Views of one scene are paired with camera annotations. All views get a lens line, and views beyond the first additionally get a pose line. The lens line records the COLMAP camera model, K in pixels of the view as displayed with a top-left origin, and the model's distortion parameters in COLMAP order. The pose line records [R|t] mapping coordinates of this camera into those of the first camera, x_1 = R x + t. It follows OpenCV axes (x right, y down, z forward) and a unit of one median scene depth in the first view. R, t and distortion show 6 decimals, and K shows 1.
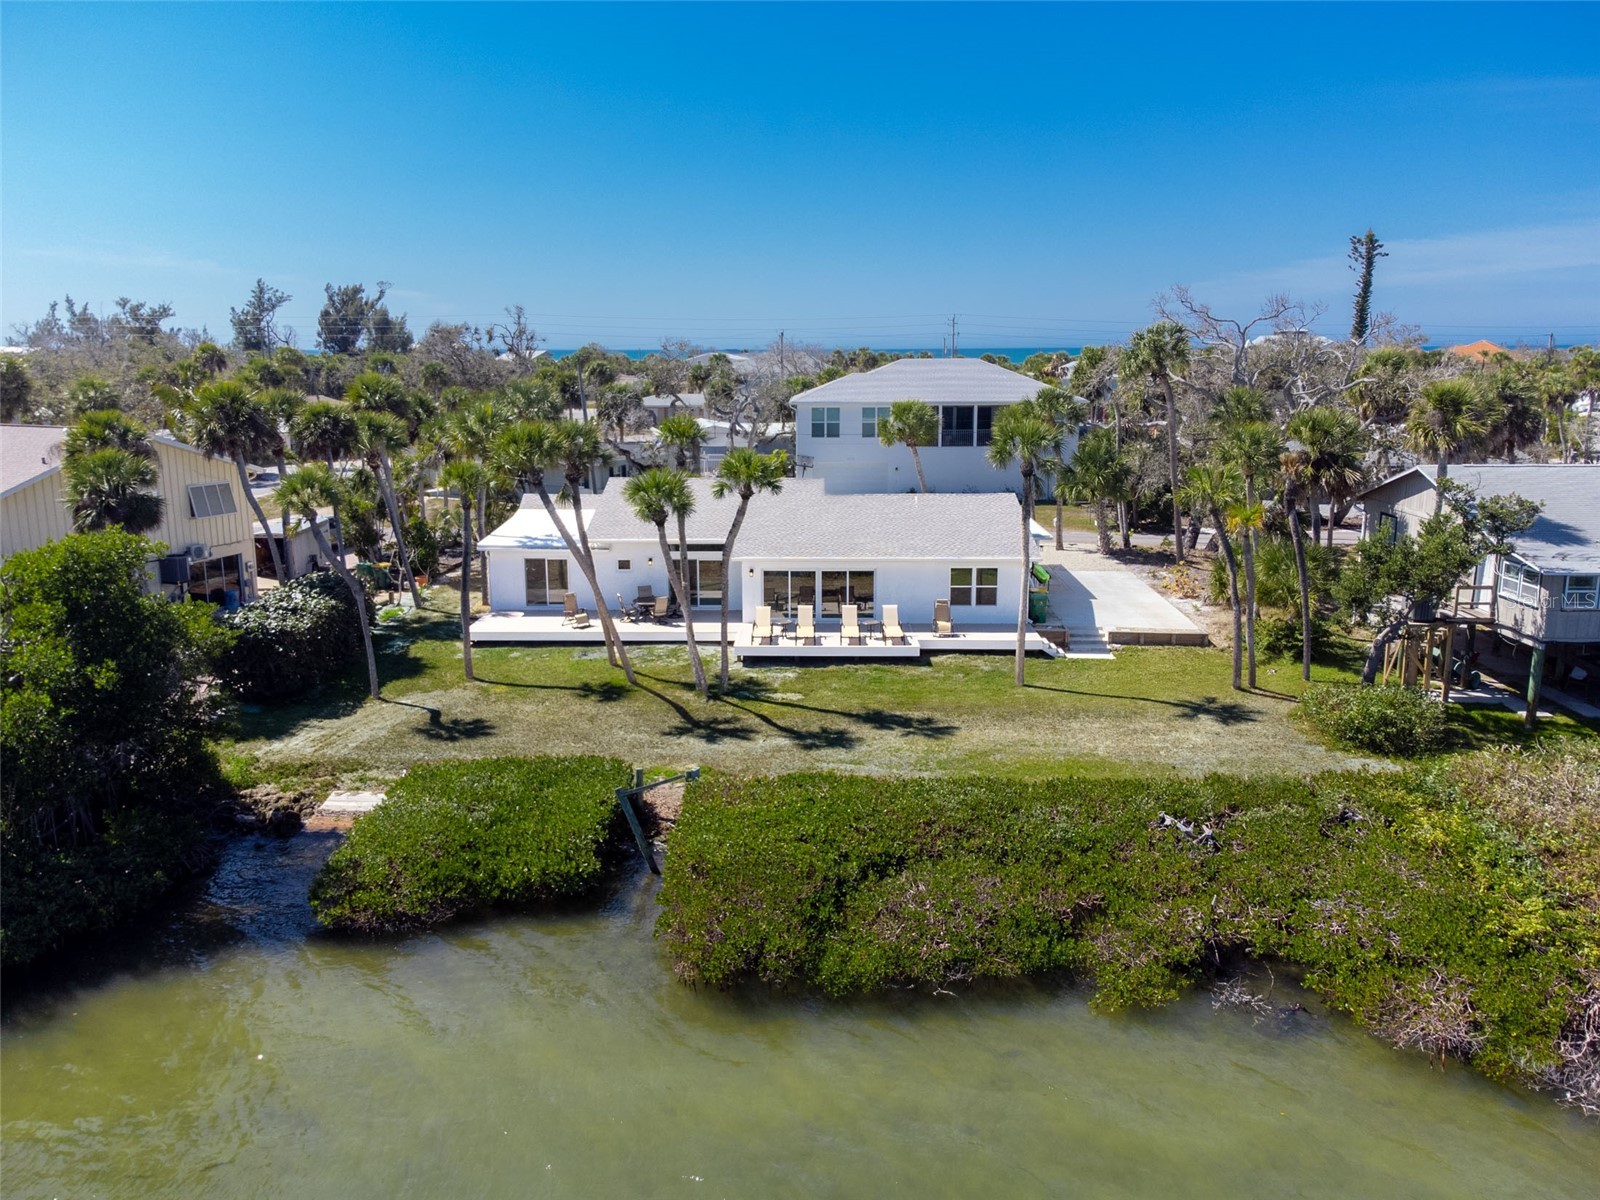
lens RADIAL K [[1233.6, 0, 800.0], [0, 1233.6, 600.0], [0, 0, 1]] dist [0.045371, -0.076225]
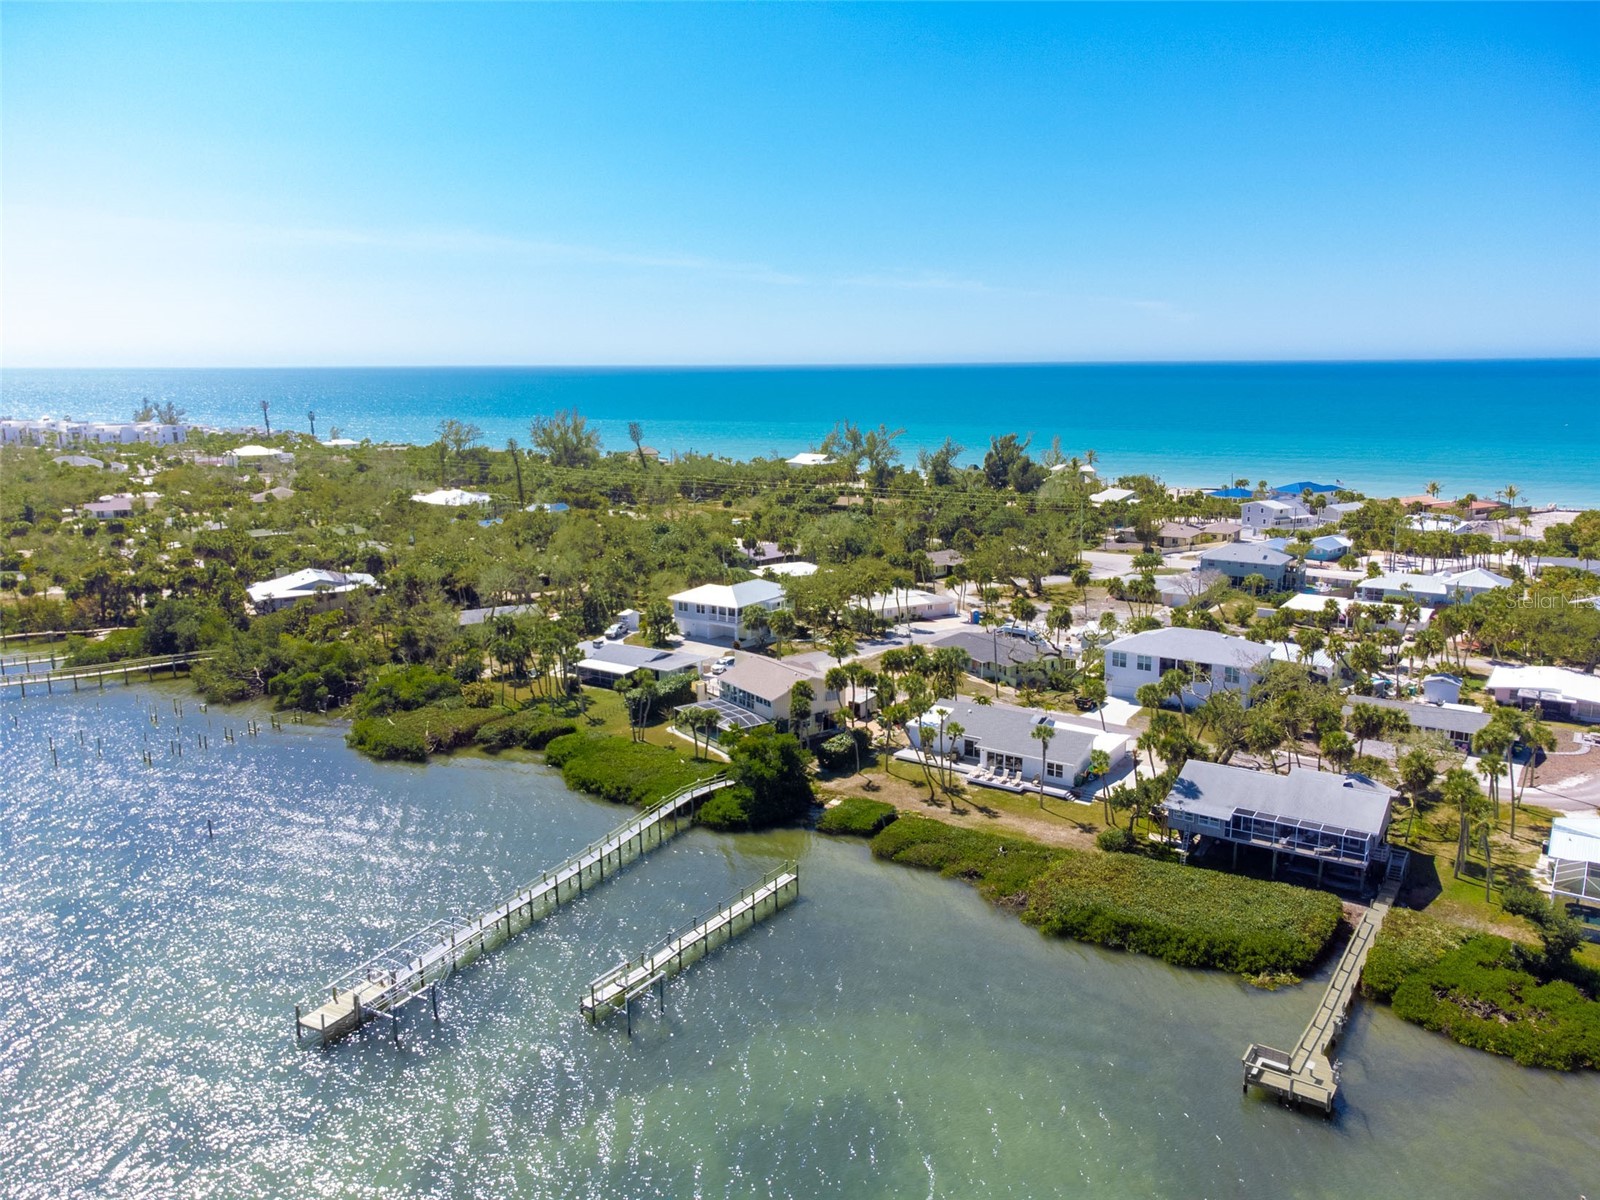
lens RADIAL K [[1169.6, 0, 800.4], [0, 1169.6, 574.0], [0, 0, 1]] dist [0.085608, -0.179173]
pose [[0.841105, 0.094567, -0.532540, 1.152190], [-0.112033, 0.993704, -0.000489, -0.431445], [0.529141, 0.060073, 0.846405, -1.798725]]
